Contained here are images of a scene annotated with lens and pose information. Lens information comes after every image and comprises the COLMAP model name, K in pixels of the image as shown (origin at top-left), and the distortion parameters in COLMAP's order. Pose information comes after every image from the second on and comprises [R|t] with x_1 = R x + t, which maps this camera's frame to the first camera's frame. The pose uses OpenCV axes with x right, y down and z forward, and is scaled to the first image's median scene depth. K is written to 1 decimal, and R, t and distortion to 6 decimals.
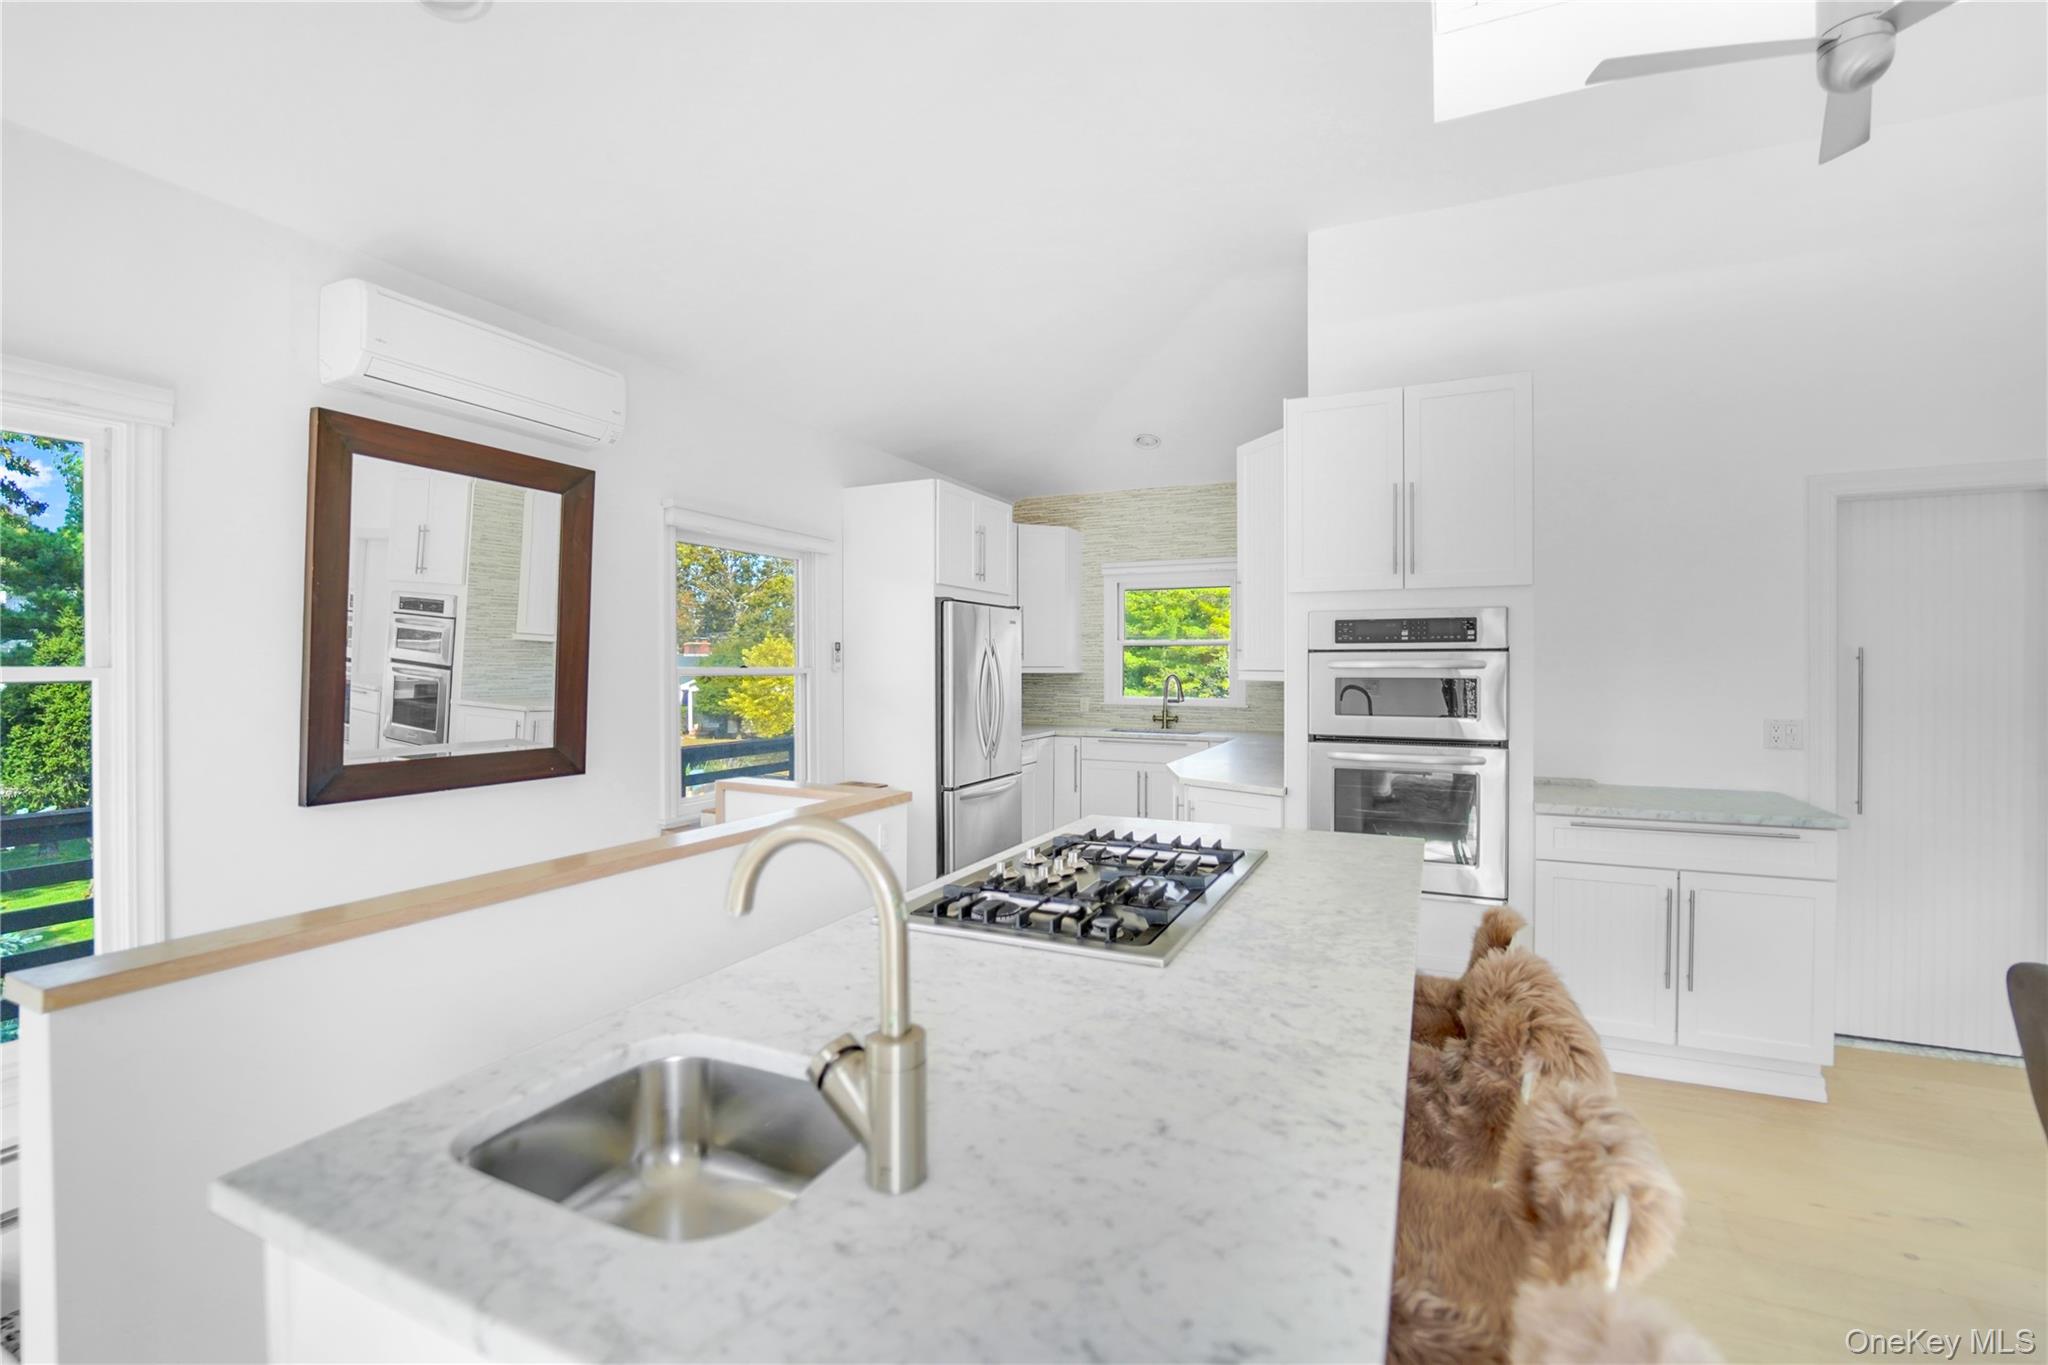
lens RADIAL K [[873.7, 0, 1034.6], [0, 873.7, 656.5], [0, 0, 1]] dist [-0.021148, -0.000712]
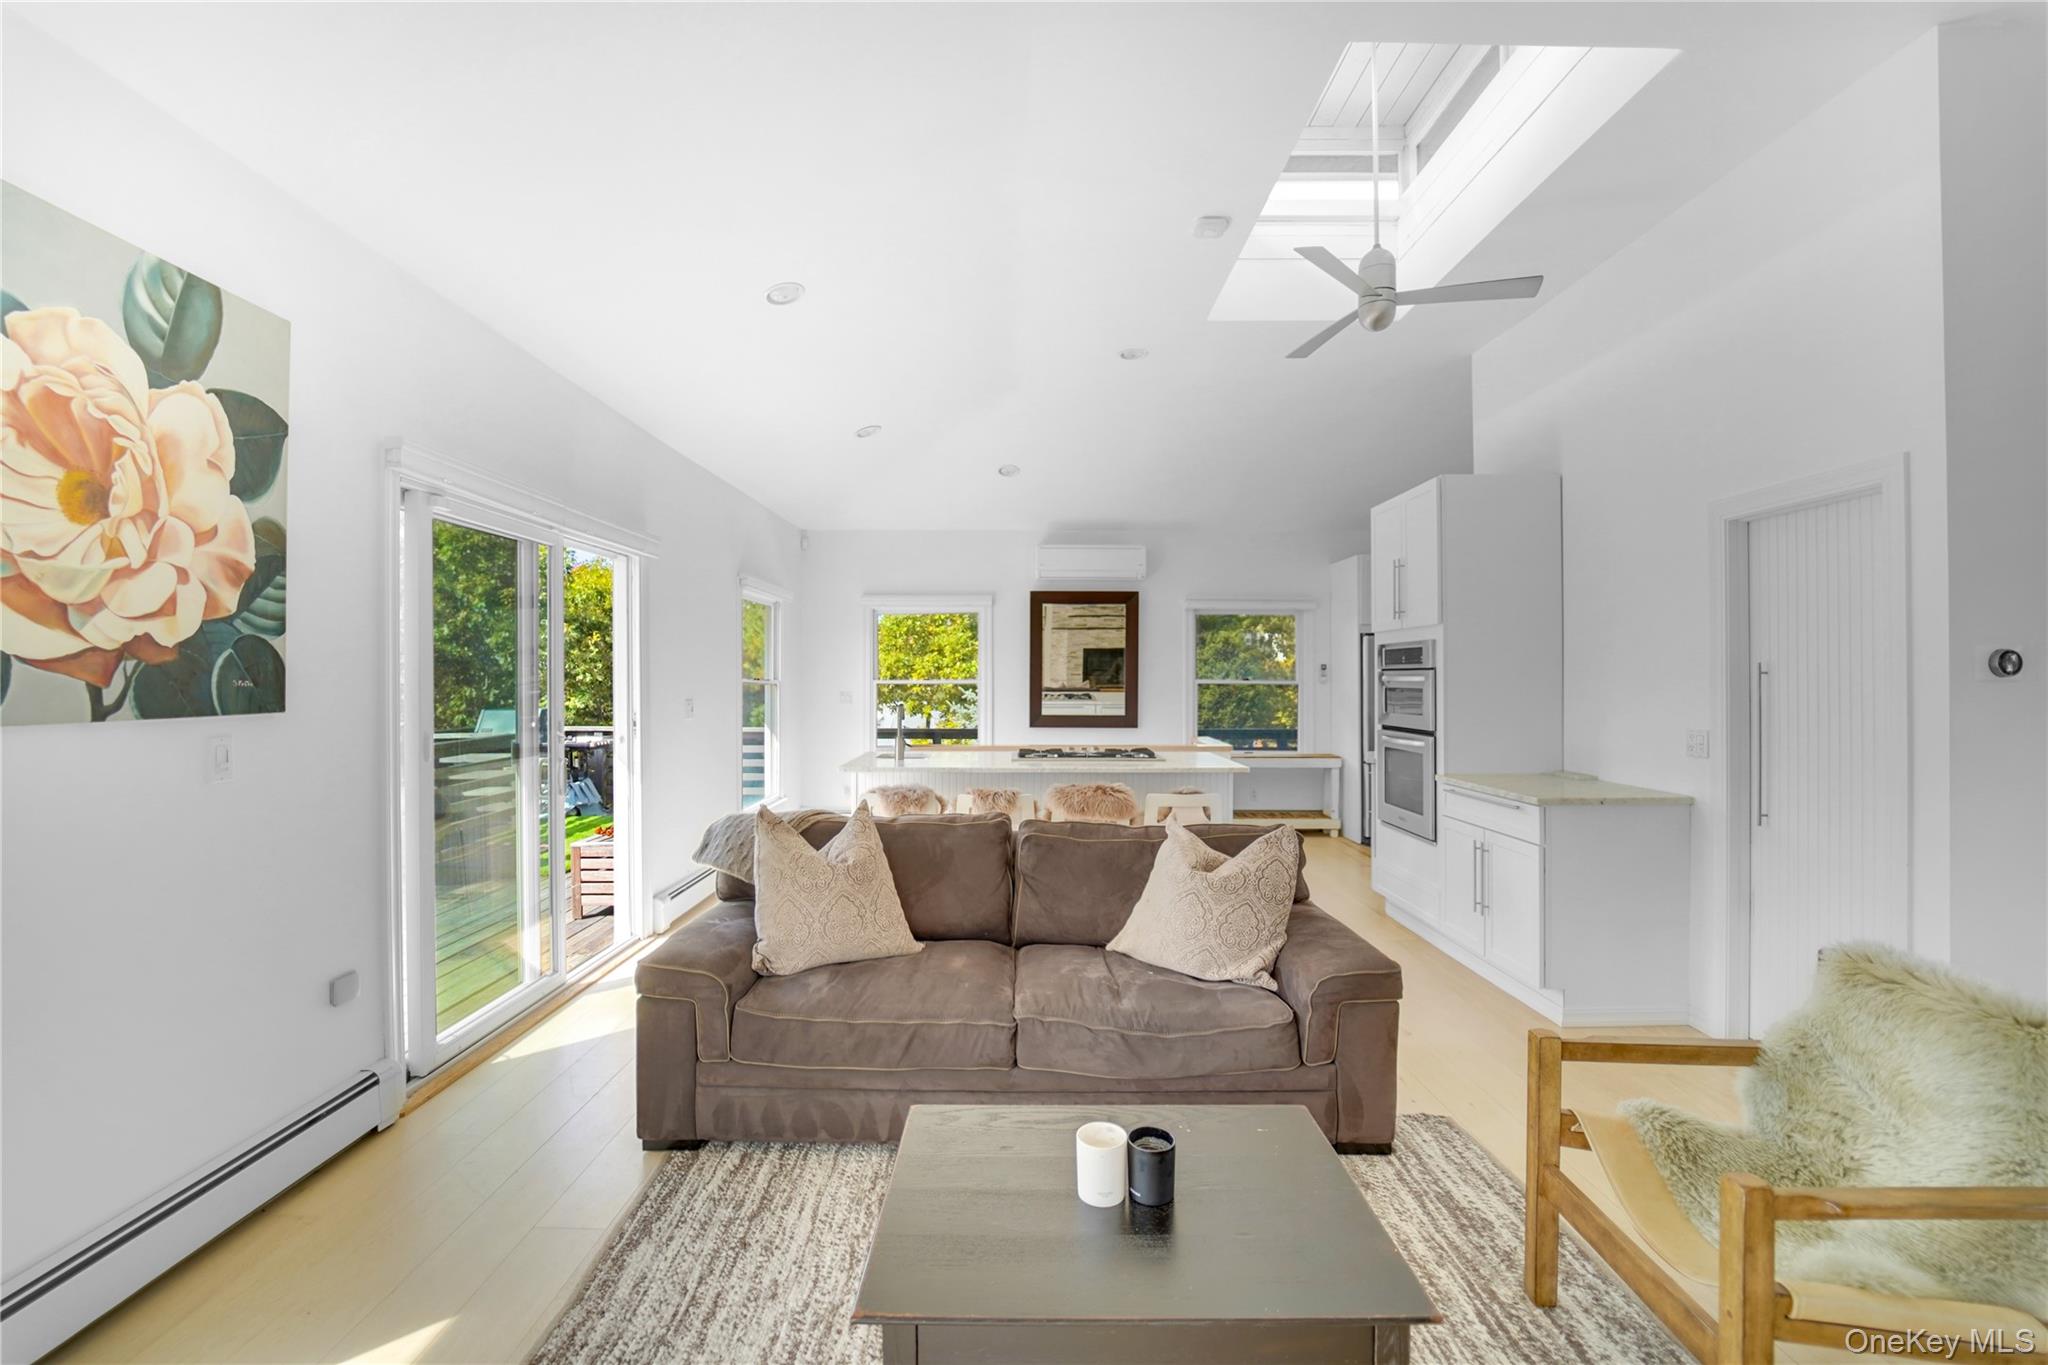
lens RADIAL K [[844.6, 0, 1019.5], [0, 844.6, 679.7], [0, 0, 1]] dist [-0.023349, -0.000179]
pose [[0.422418, -0.000081, -0.906401, 1.607268], [0.010943, 0.999928, 0.005011, -0.004022], [0.906335, -0.012035, 0.422388, -0.231425]]
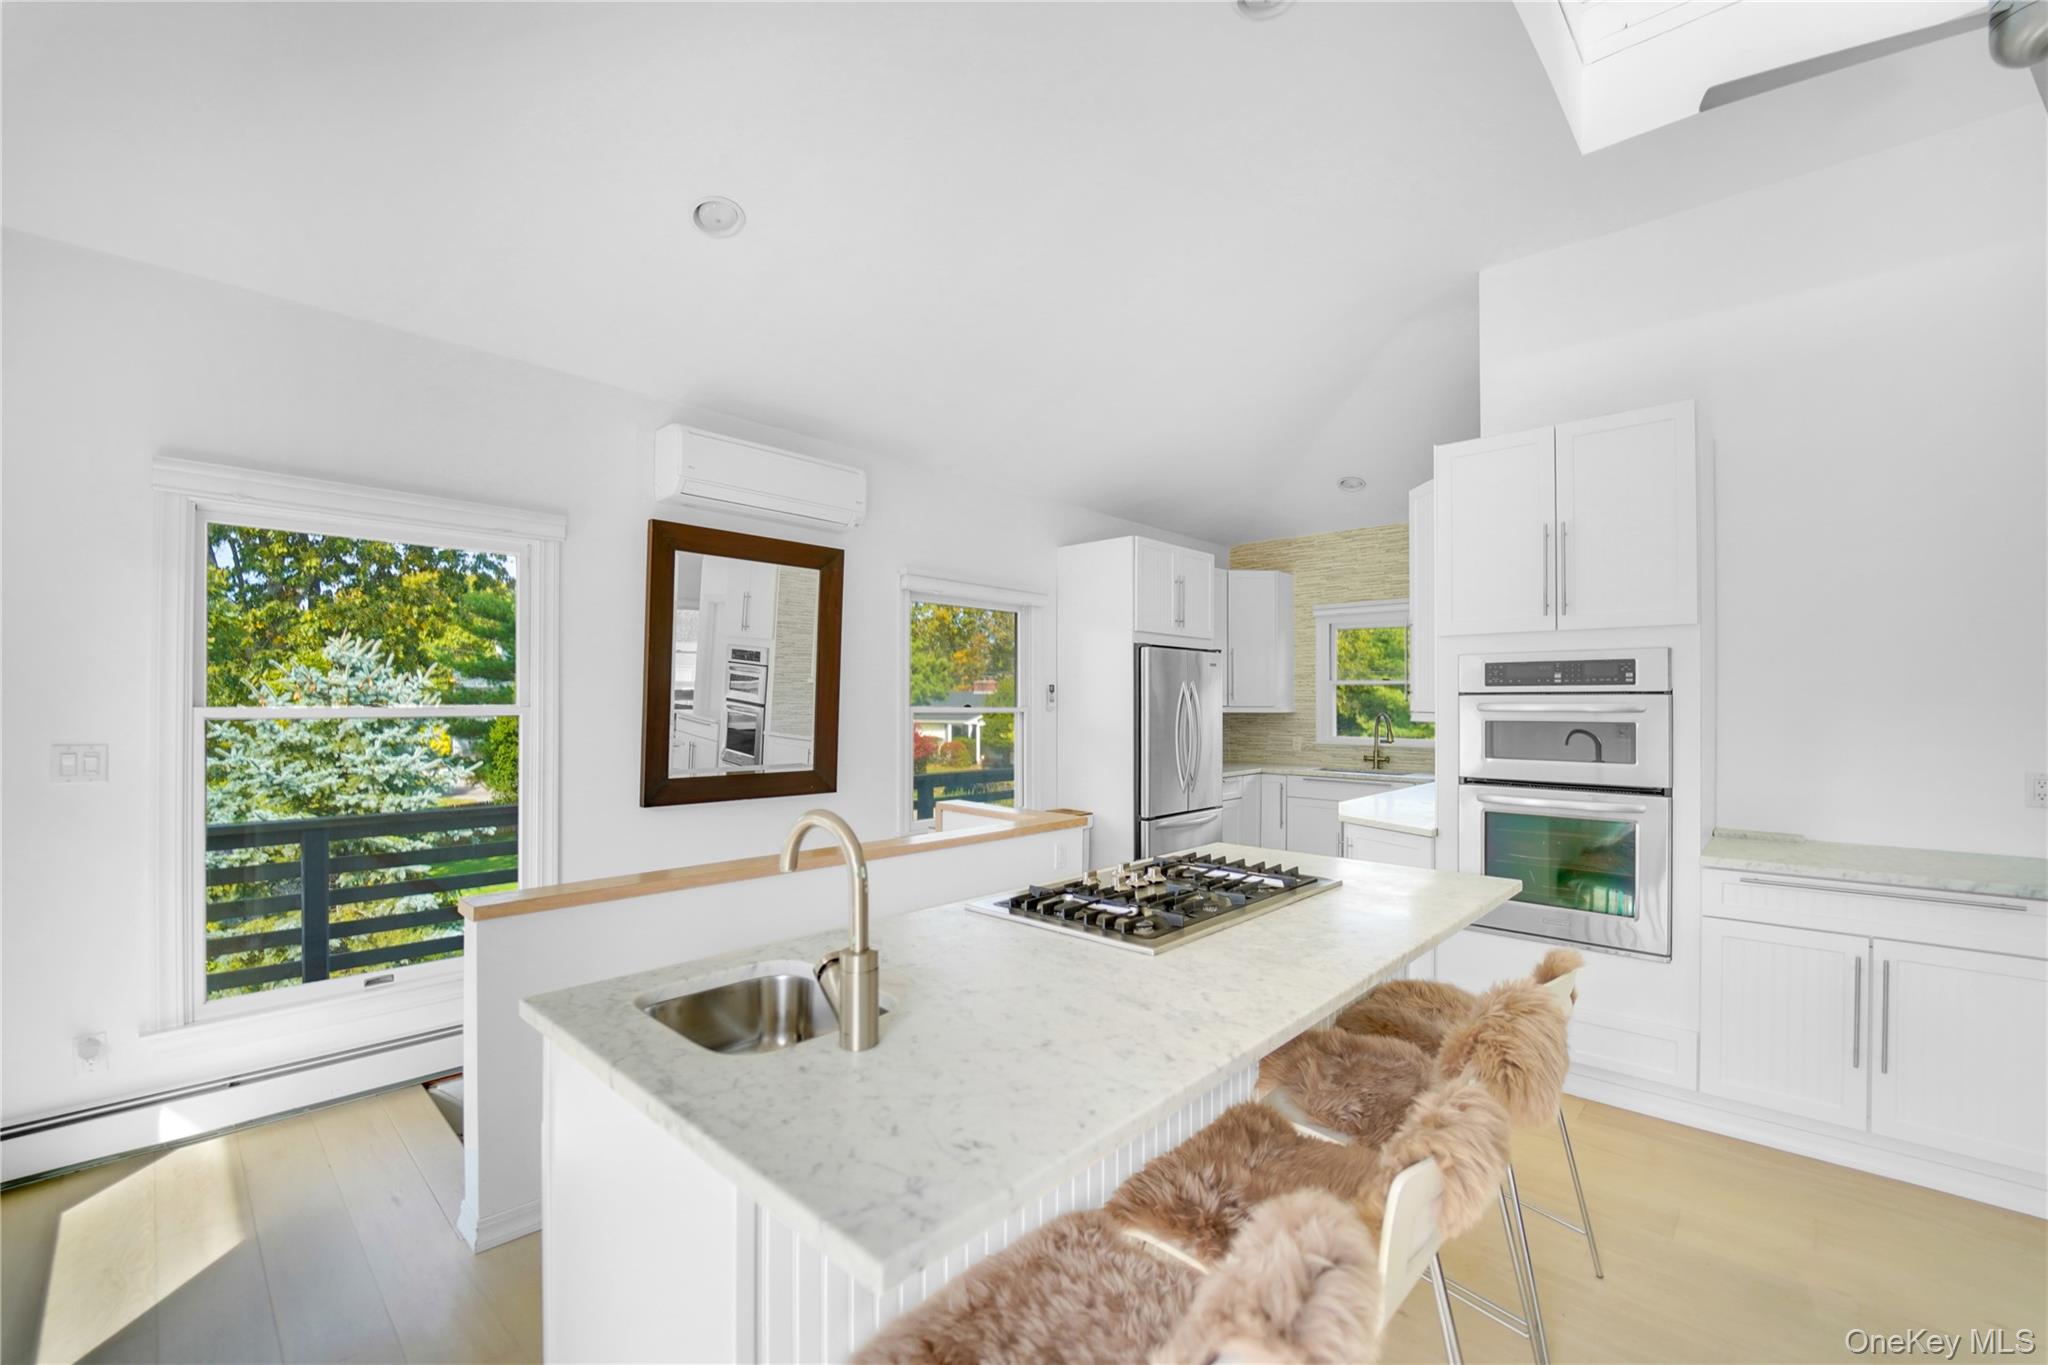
lens RADIAL K [[844.6, 0, 1019.5], [0, 844.6, 679.7], [0, 0, 1]] dist [-0.023349, -0.000179]
pose [[0.947599, -0.006429, -0.319398, 0.147573], [0.000911, 0.999848, -0.017426, -0.006272], [0.319462, 0.016222, 0.947460, -0.084982]]
